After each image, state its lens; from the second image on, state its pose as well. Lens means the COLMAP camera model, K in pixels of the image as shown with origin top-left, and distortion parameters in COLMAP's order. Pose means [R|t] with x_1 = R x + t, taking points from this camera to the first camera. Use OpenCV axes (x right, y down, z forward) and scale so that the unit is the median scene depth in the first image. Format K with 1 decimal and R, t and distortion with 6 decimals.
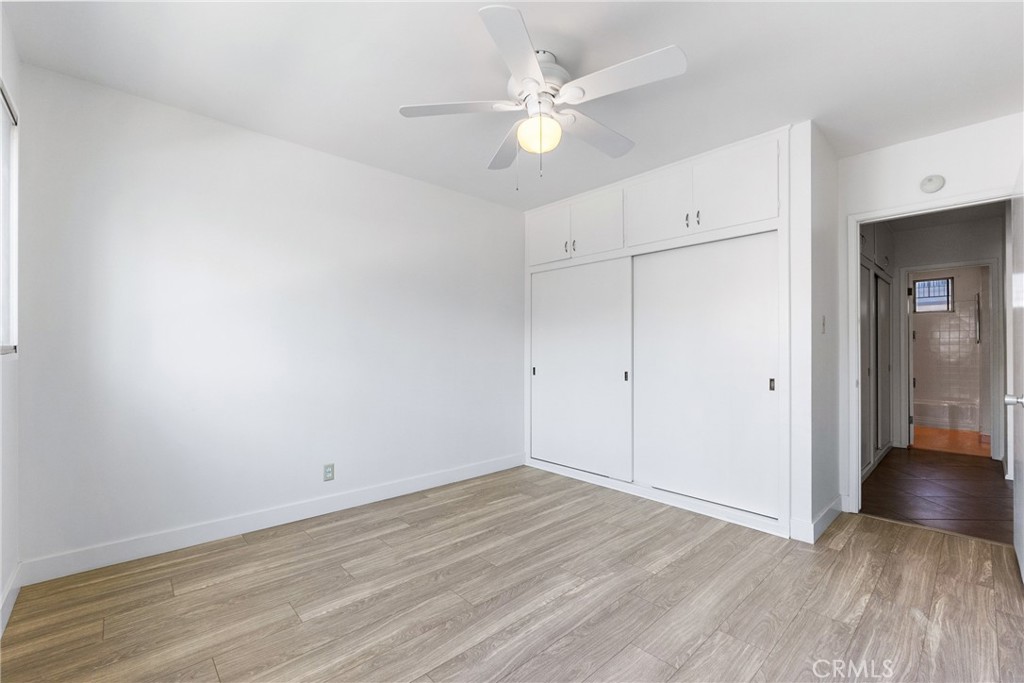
lens RADIAL K [[431.1, 0, 506.4], [0, 431.1, 342.4], [0, 0, 1]] dist [-0.004296, -0.000077]
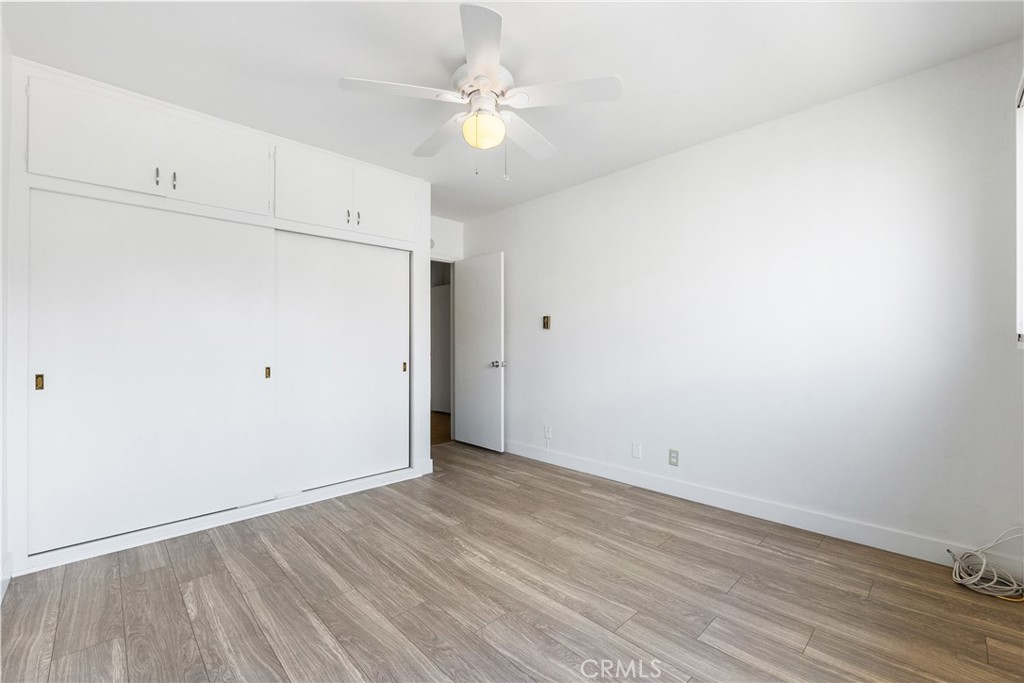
lens RADIAL K [[431.1, 0, 503.7], [0, 431.1, 345.7], [0, 0, 1]] dist [-0.004296, -0.000077]
pose [[-0.022793, -0.006519, 0.999719, -0.763153], [-0.015421, 0.999862, 0.006168, 0.019158], [-0.999621, -0.015276, -0.022890, 0.785300]]
